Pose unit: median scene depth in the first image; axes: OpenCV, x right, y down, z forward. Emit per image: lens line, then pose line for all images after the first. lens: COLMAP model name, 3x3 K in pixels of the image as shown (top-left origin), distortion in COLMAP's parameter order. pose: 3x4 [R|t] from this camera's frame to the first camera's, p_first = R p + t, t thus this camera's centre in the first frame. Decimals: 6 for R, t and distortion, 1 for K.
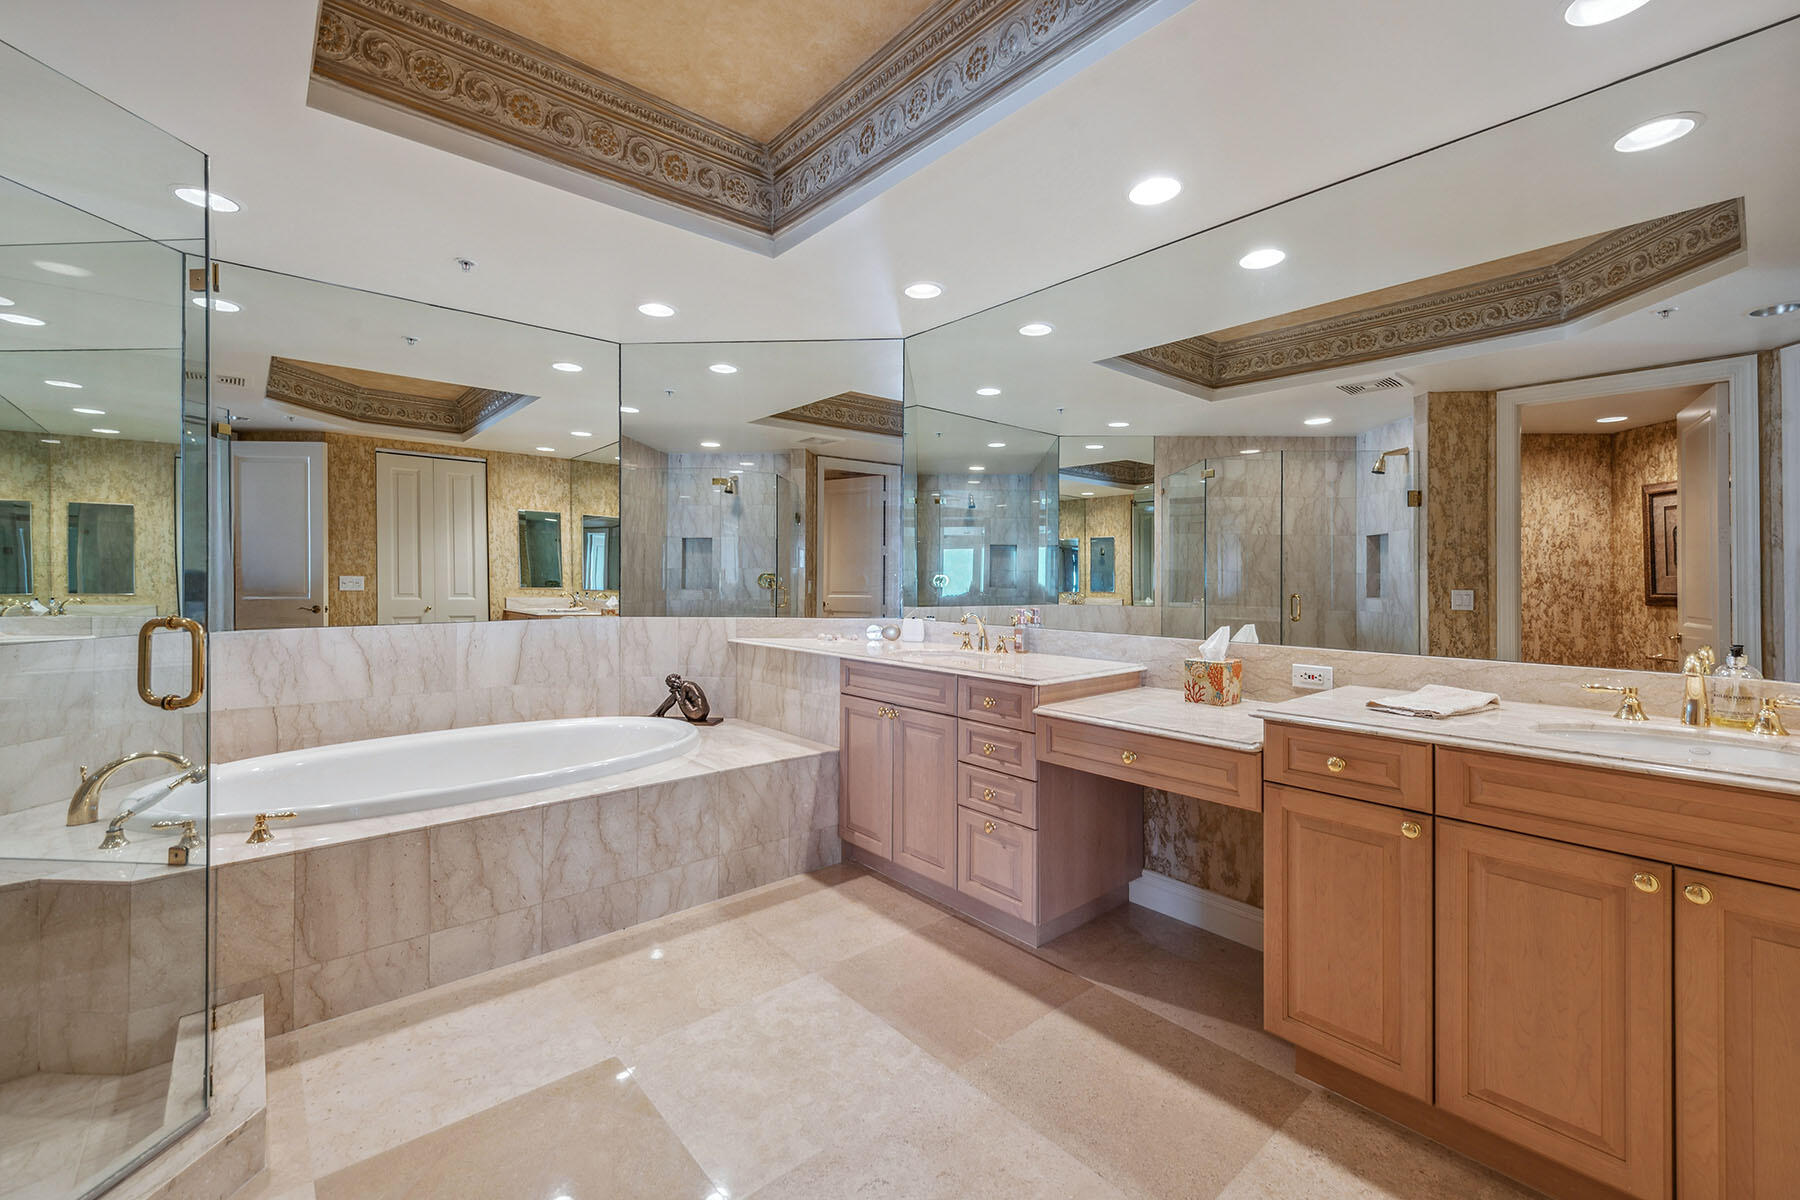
lens RADIAL K [[744.3, 0, 903.8], [0, 744.3, 586.7], [0, 0, 1]] dist [0.001848, -0.000075]
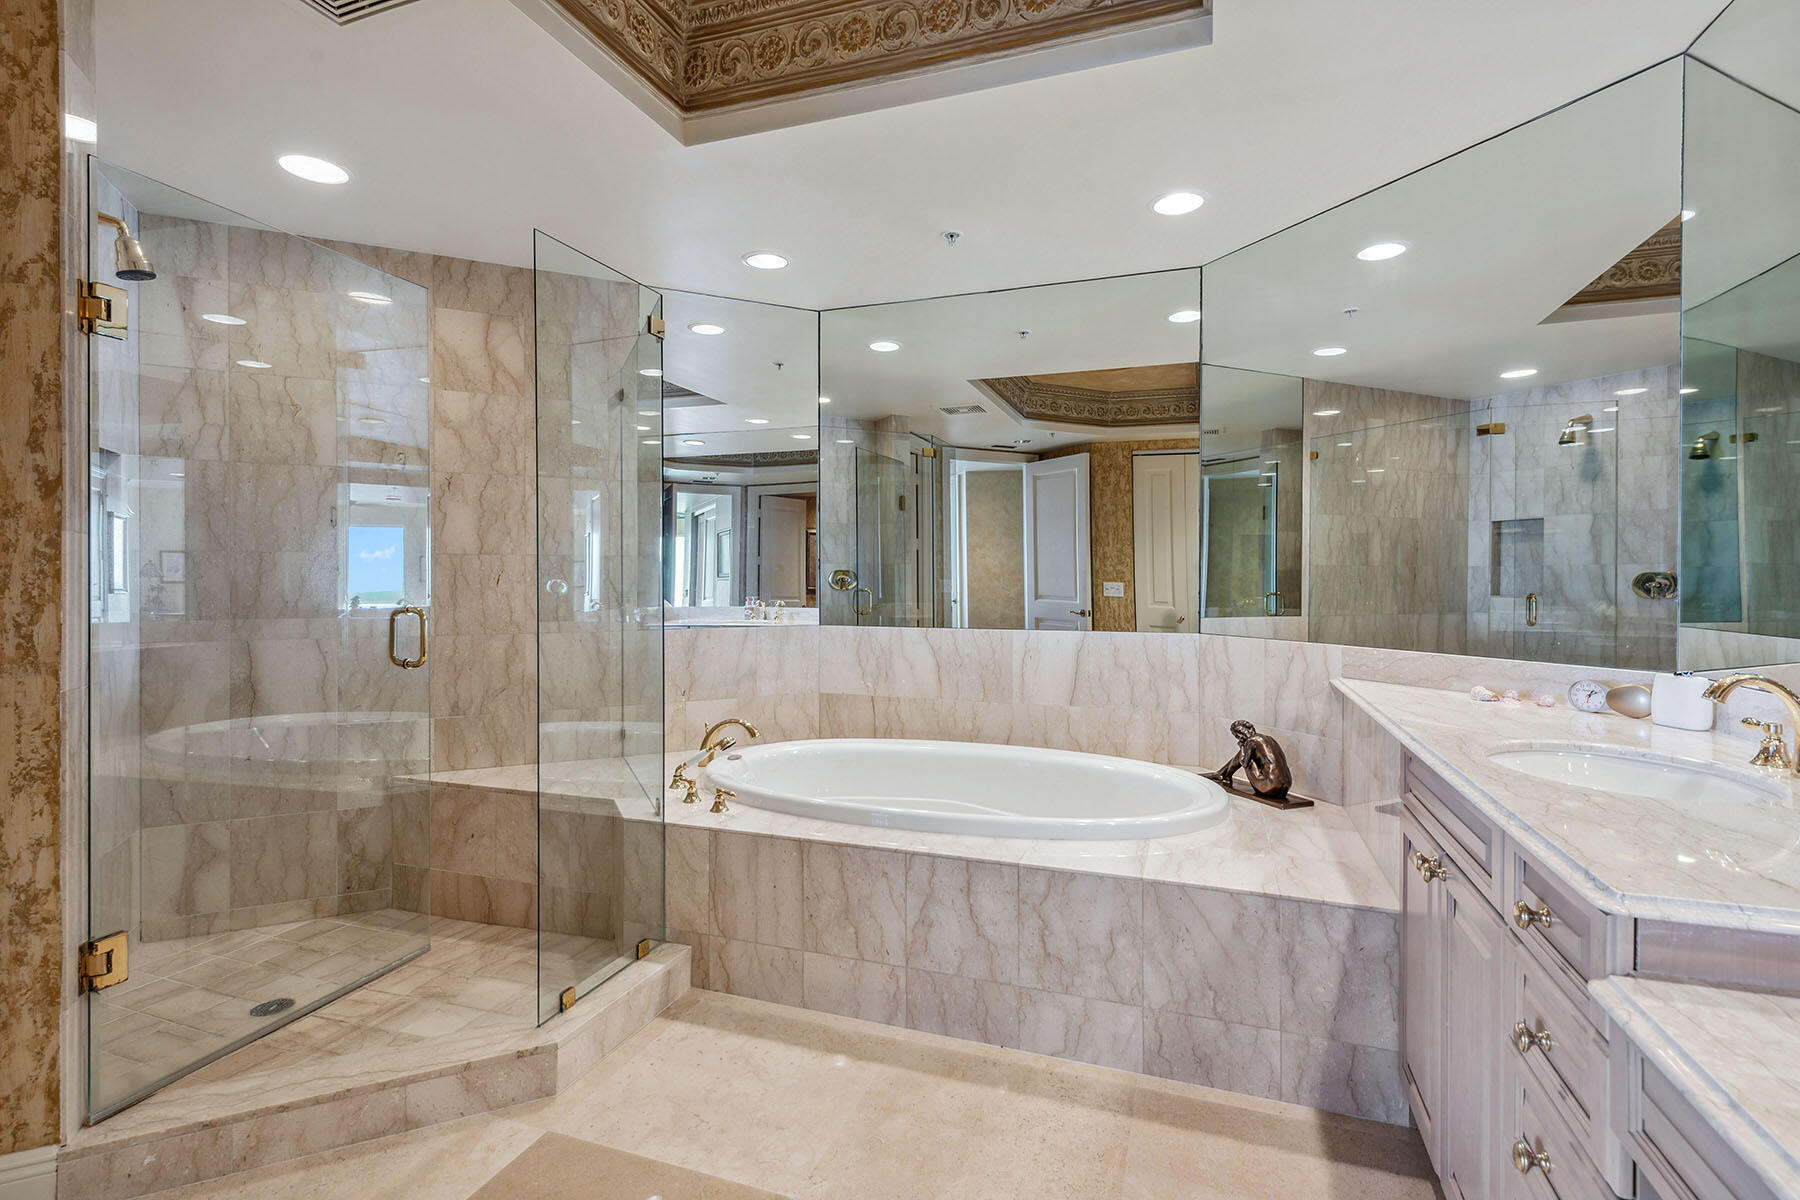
lens RADIAL K [[840.5, 0, 909.8], [0, 840.5, 588.8], [0, 0, 1]] dist [0.018507, -0.010160]
pose [[0.490459, 0.009426, -0.871413, 0.297446], [-0.013465, 0.999904, 0.003237, -0.005253], [0.871360, 0.010146, 0.490539, 0.462150]]
